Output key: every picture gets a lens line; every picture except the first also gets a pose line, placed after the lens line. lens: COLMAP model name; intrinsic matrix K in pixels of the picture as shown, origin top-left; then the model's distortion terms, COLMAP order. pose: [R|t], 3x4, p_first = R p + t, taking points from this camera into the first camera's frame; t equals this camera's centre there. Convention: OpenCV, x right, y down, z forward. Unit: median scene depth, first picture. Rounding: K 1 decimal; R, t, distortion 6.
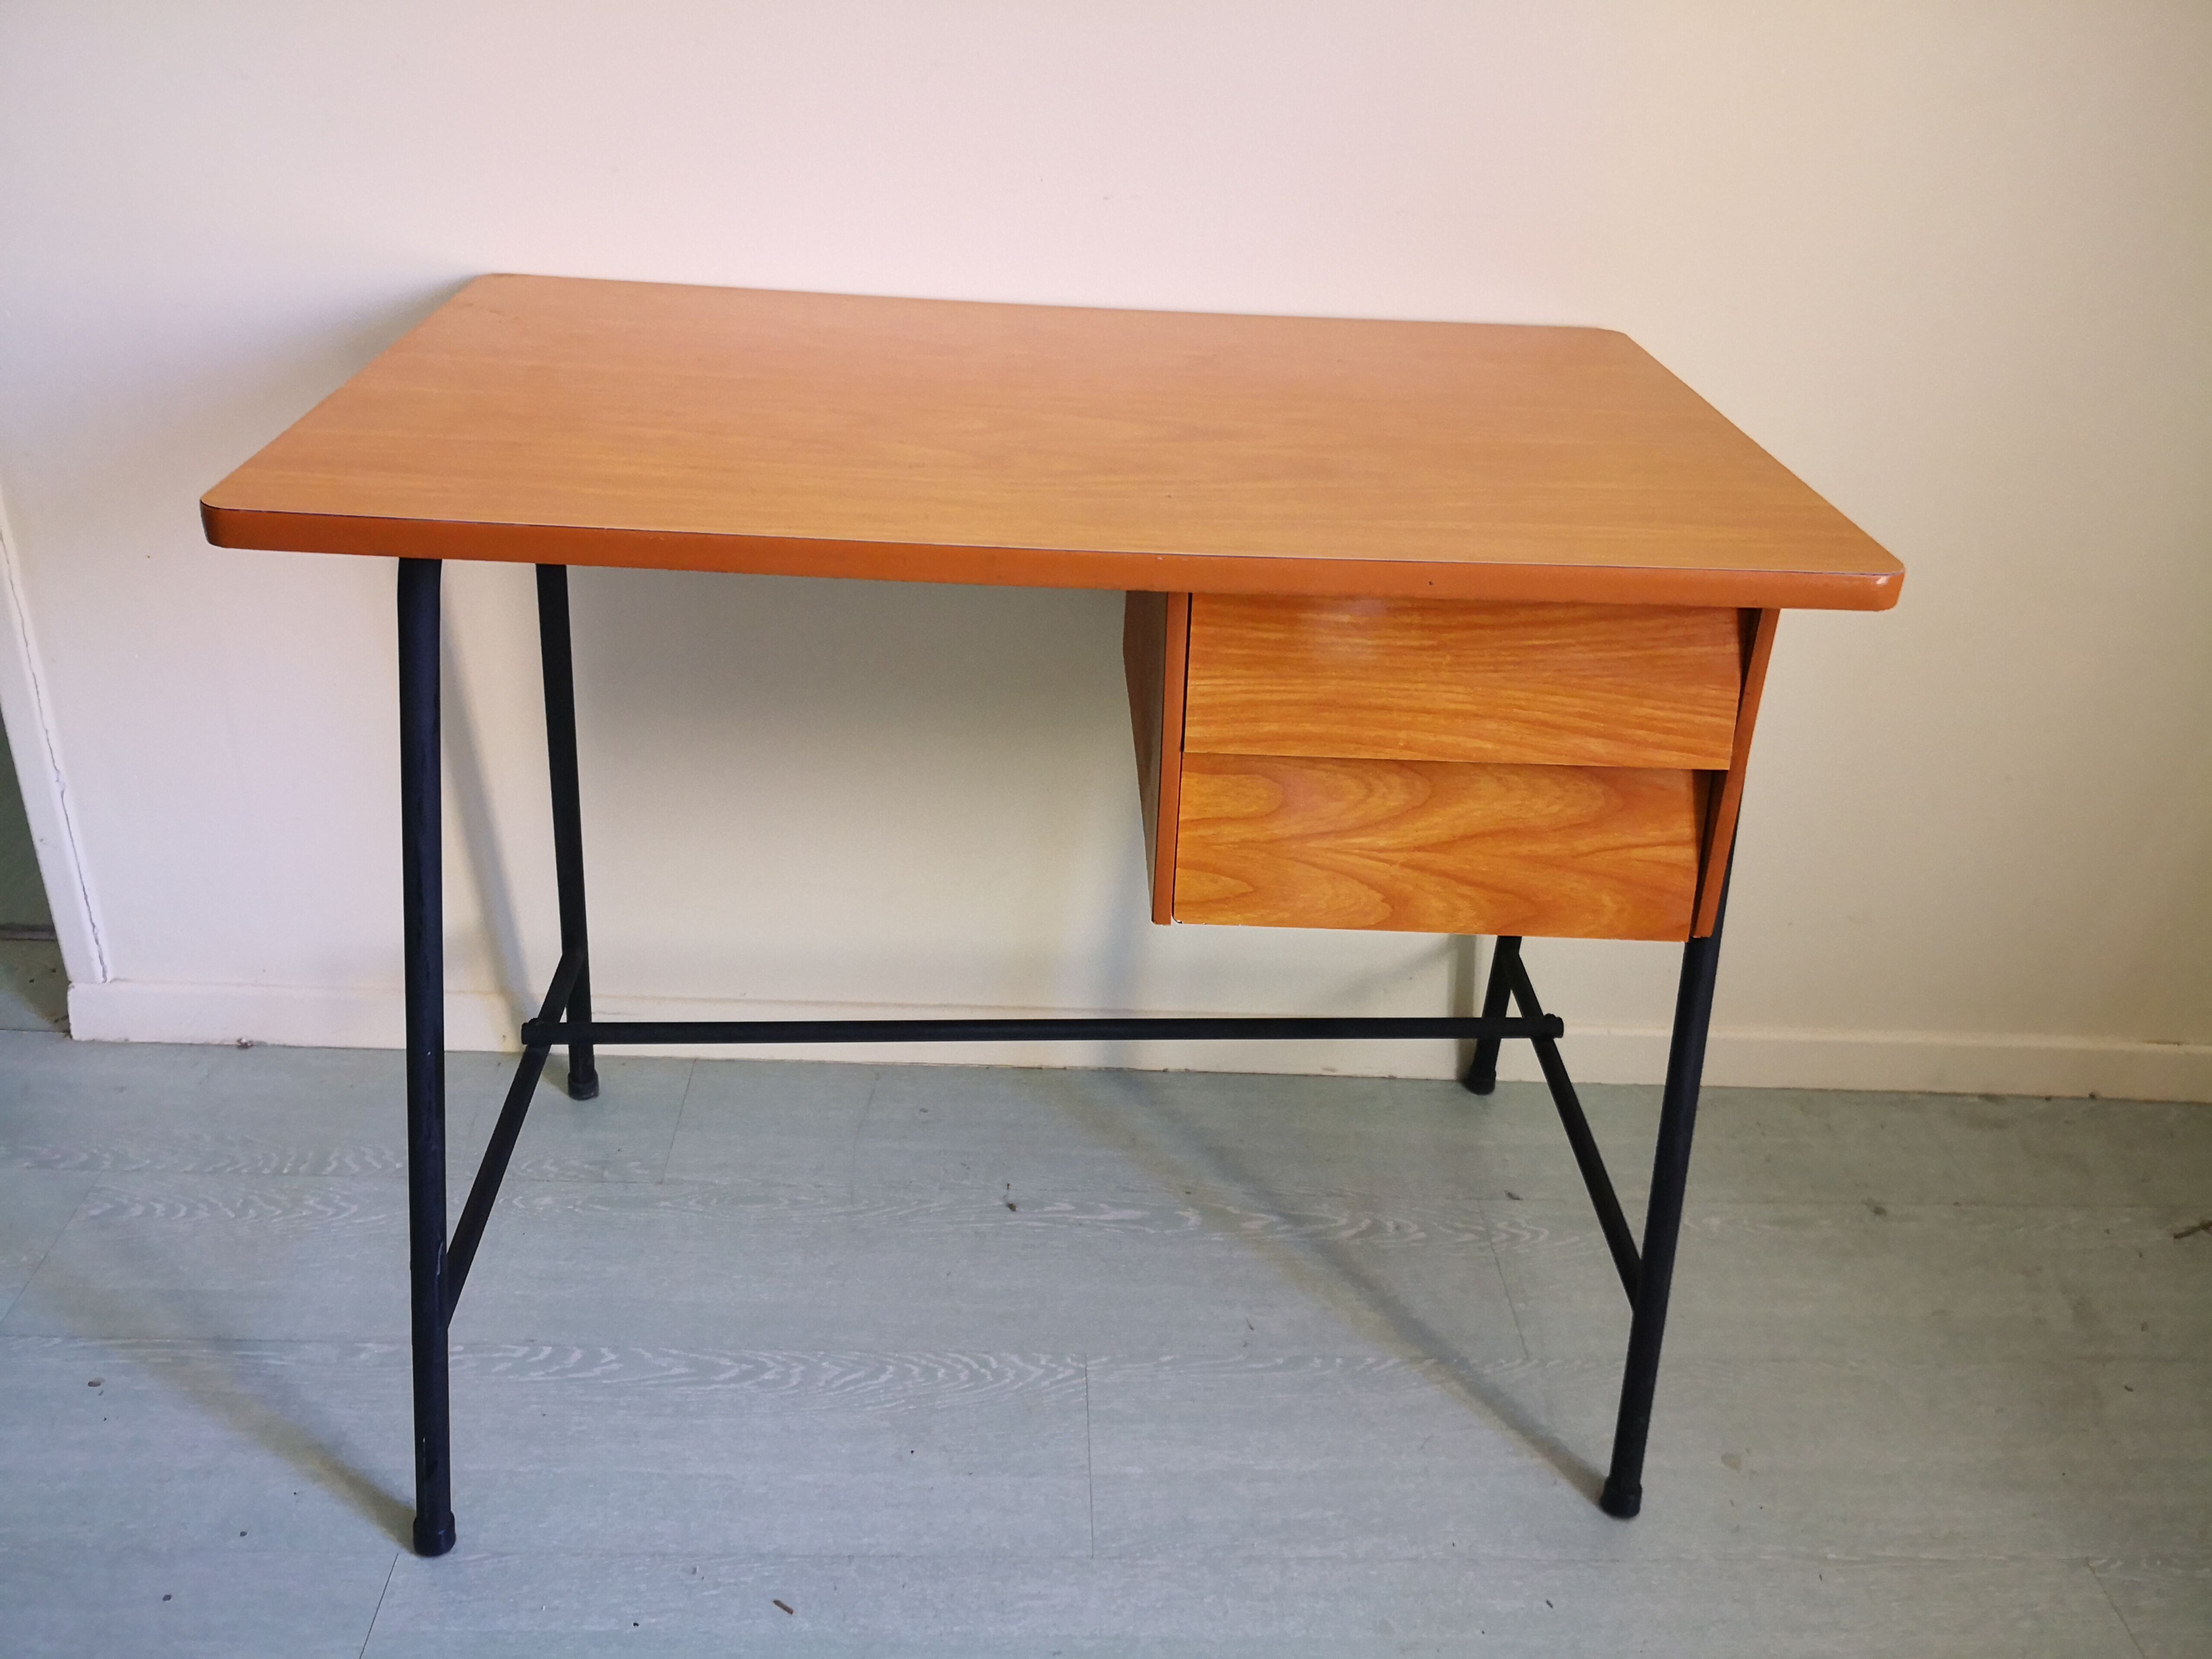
lens RADIAL K [[1799.1, 0, 1111.9], [0, 1799.1, 800.4], [0, 0, 1]] dist [0.008494, -0.005596]
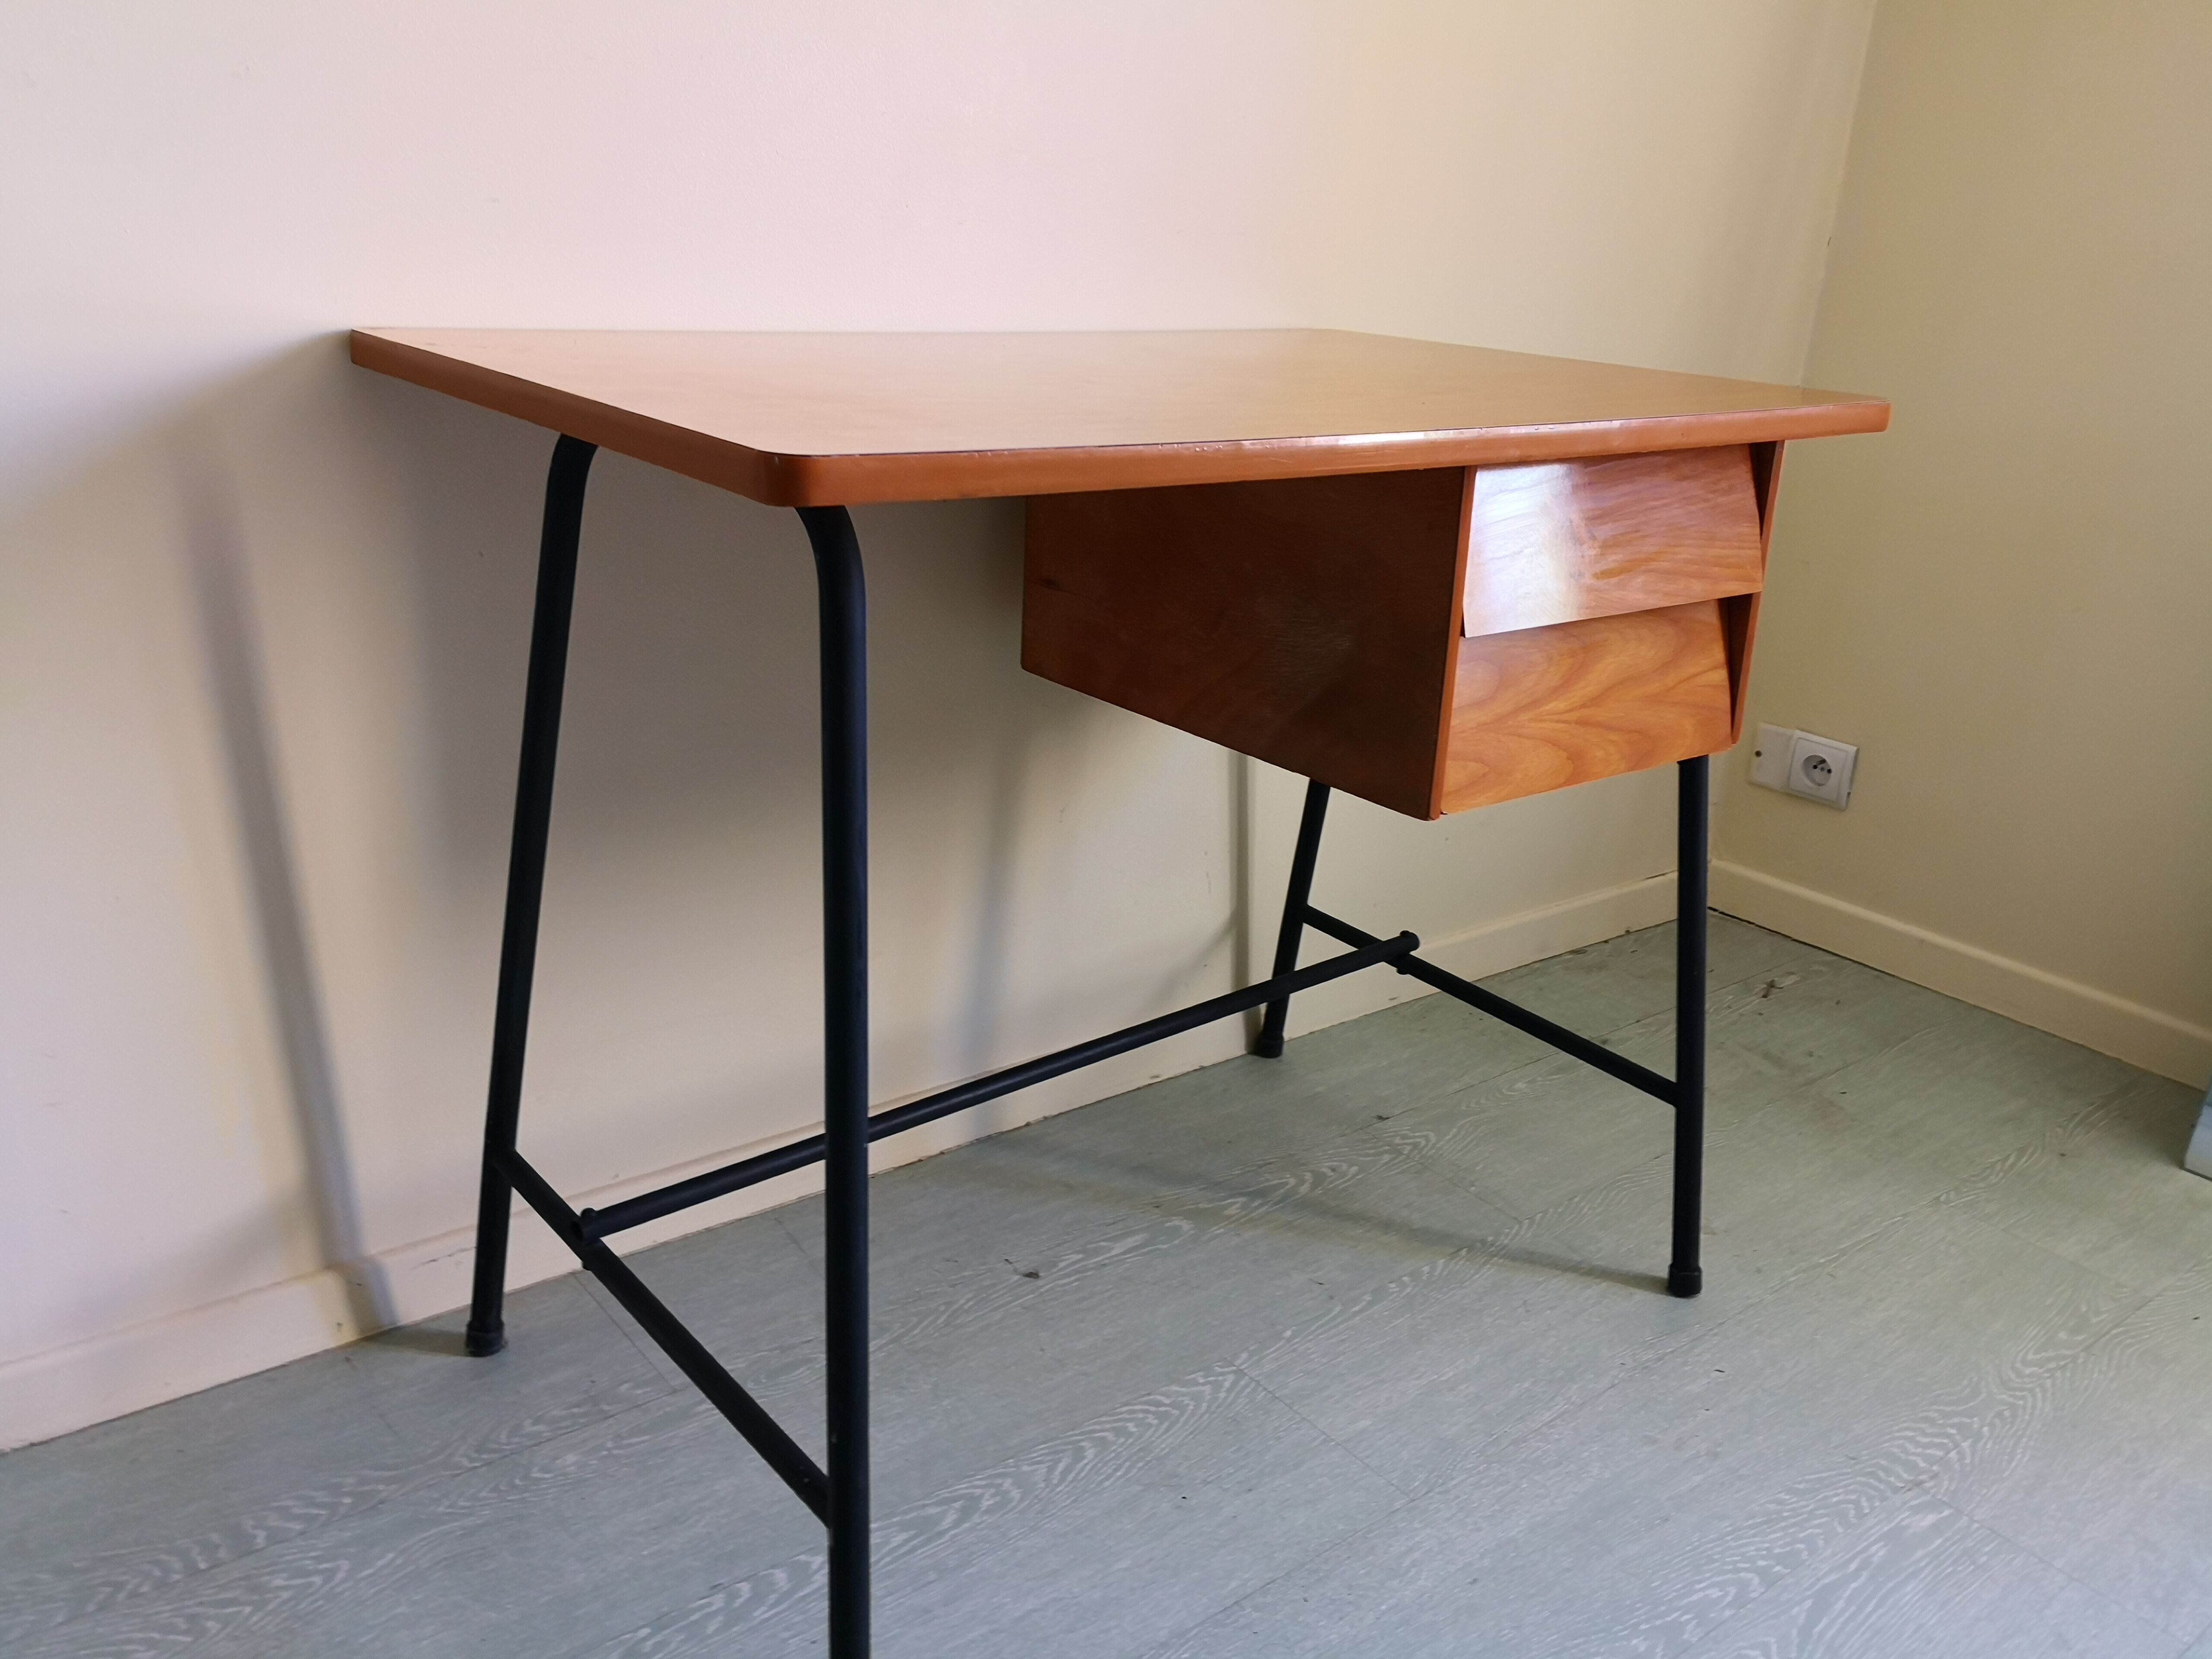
lens RADIAL K [[1811.3, 0, 1090.4], [0, 1811.3, 782.4], [0, 0, 1]] dist [0.016121, -0.006338]
pose [[0.808134, -0.191605, 0.556962, -0.621477], [0.263472, 0.963324, -0.050889, 0.042369], [-0.526784, 0.187869, 0.828978, 0.185730]]
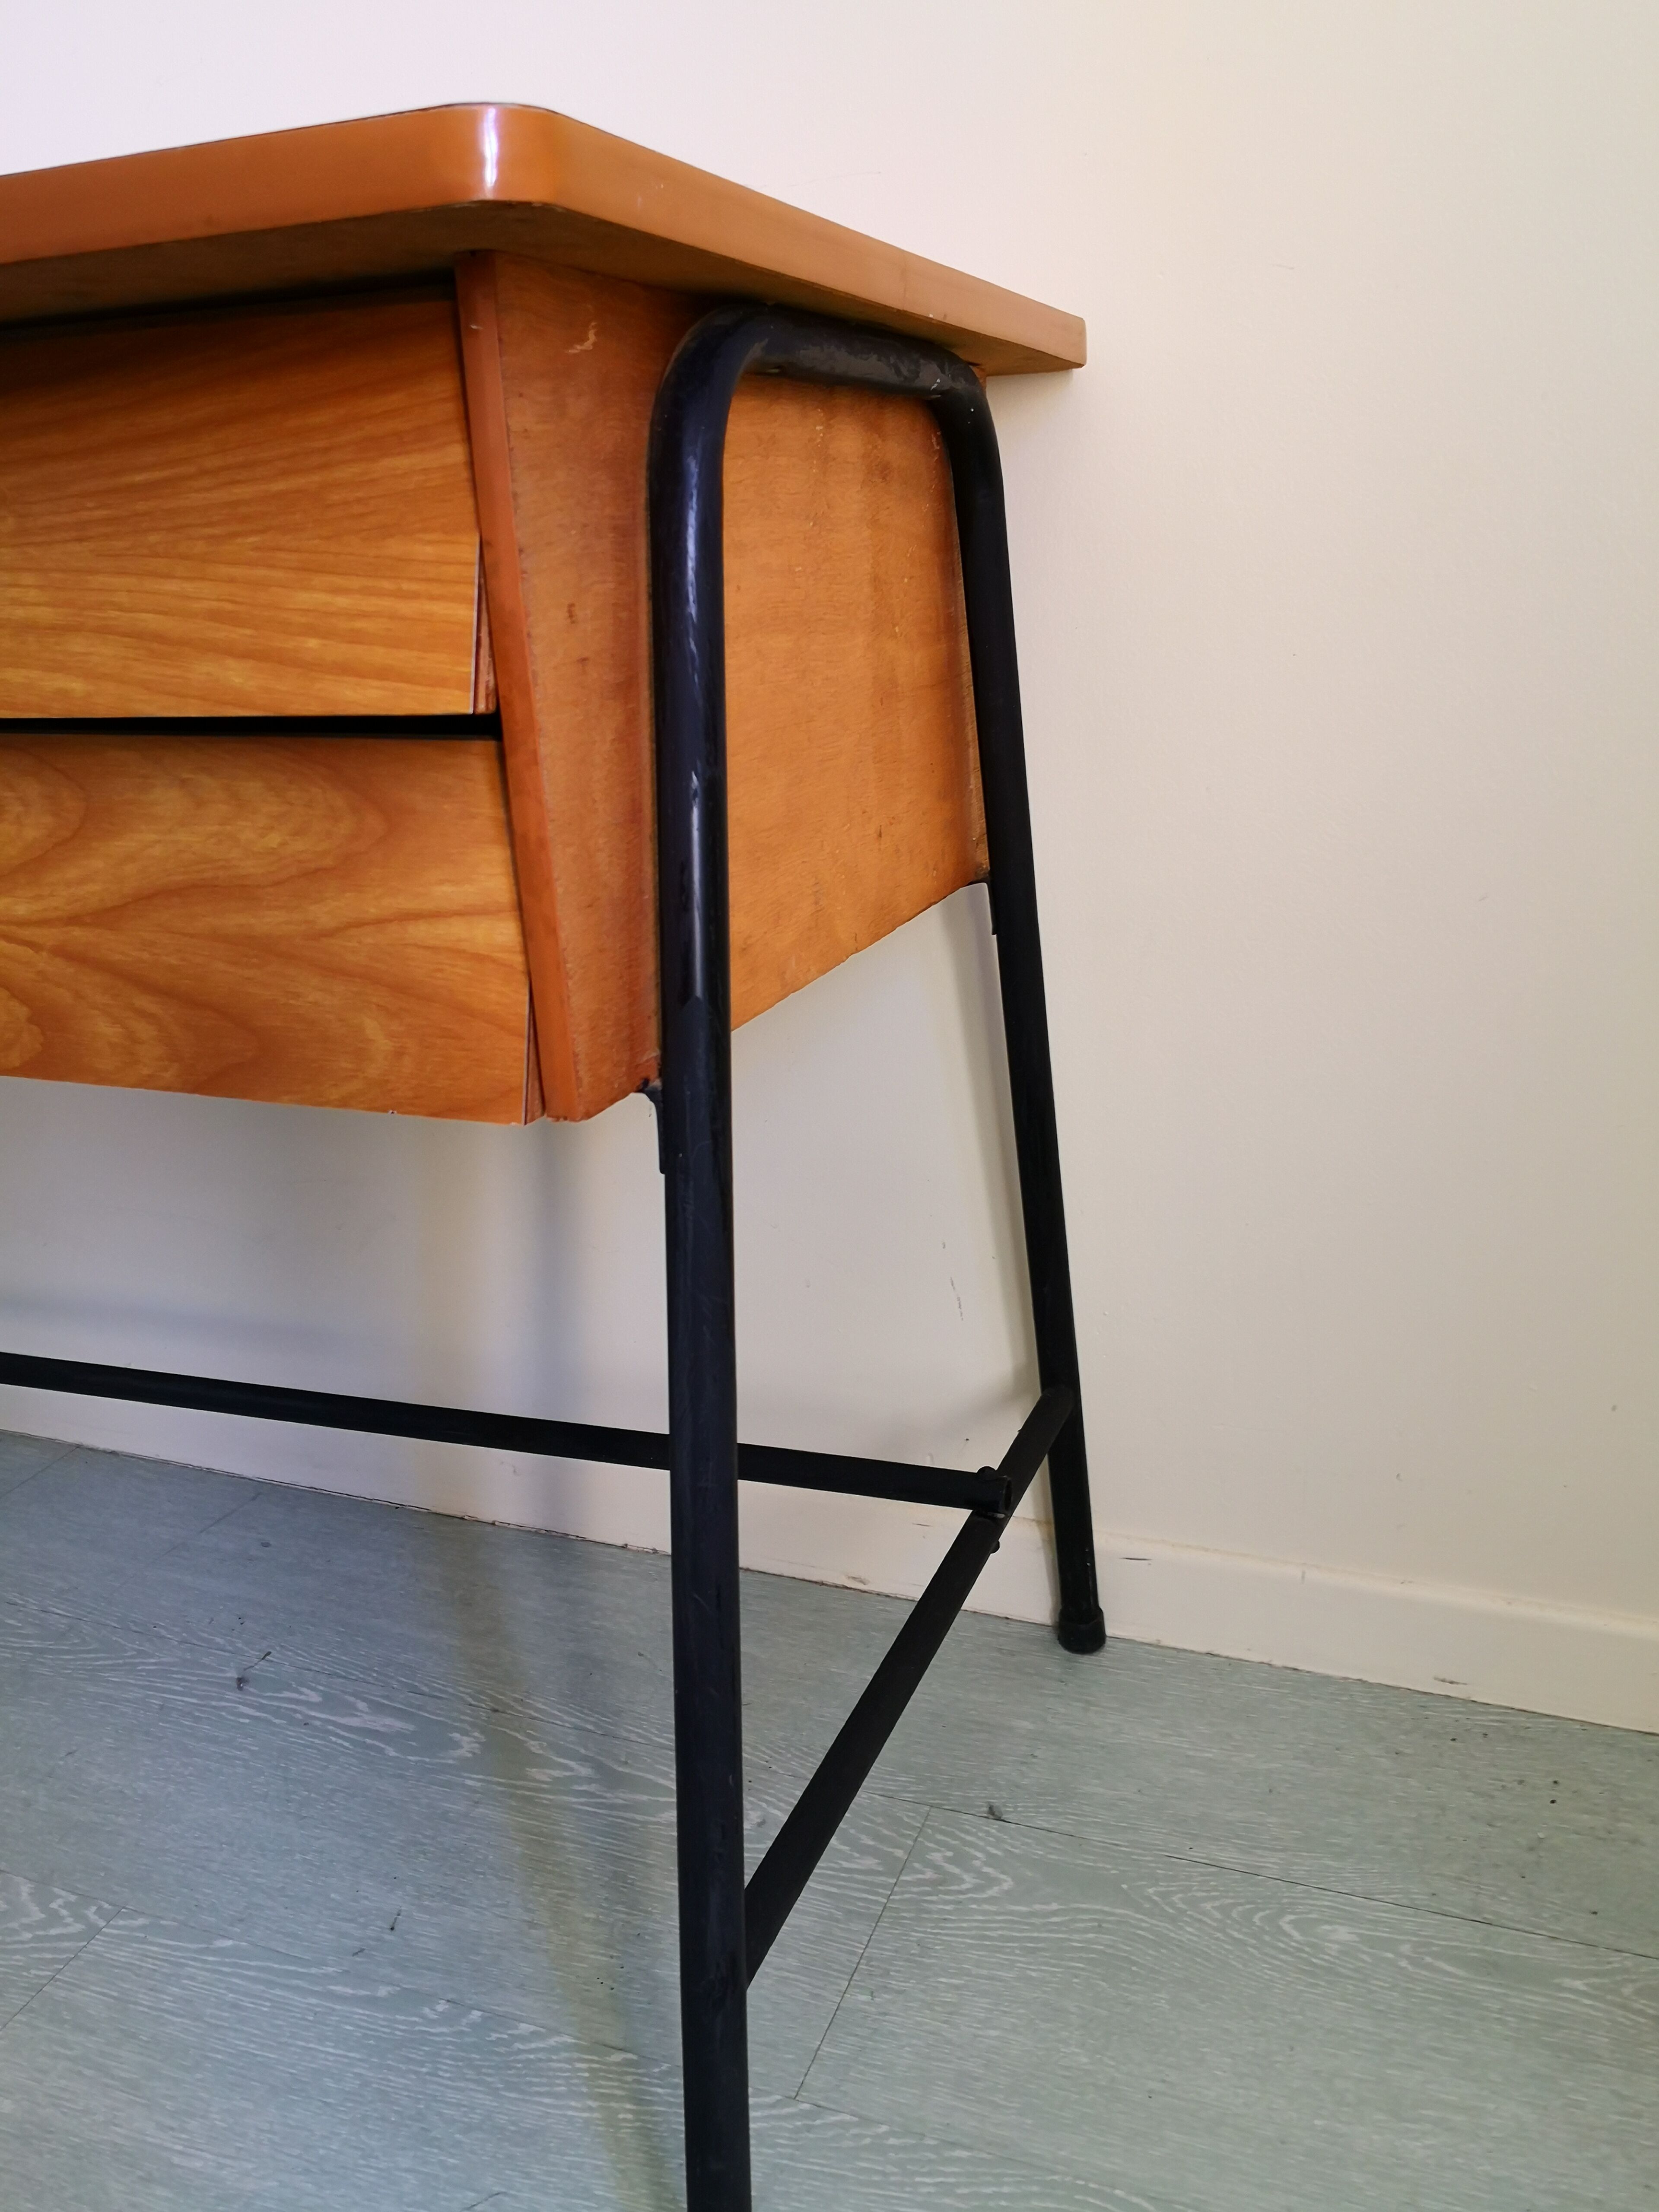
lens RADIAL K [[1846.3, 0, 830.3], [0, 1846.3, 1035.2], [0, 0, 1]] dist [0.002006, -0.005390]
pose [[0.915795, 0.018379, -0.401224, 0.511631], [-0.103786, 0.975854, -0.192191, 0.122064], [0.388004, 0.217649, 0.895590, 0.506729]]
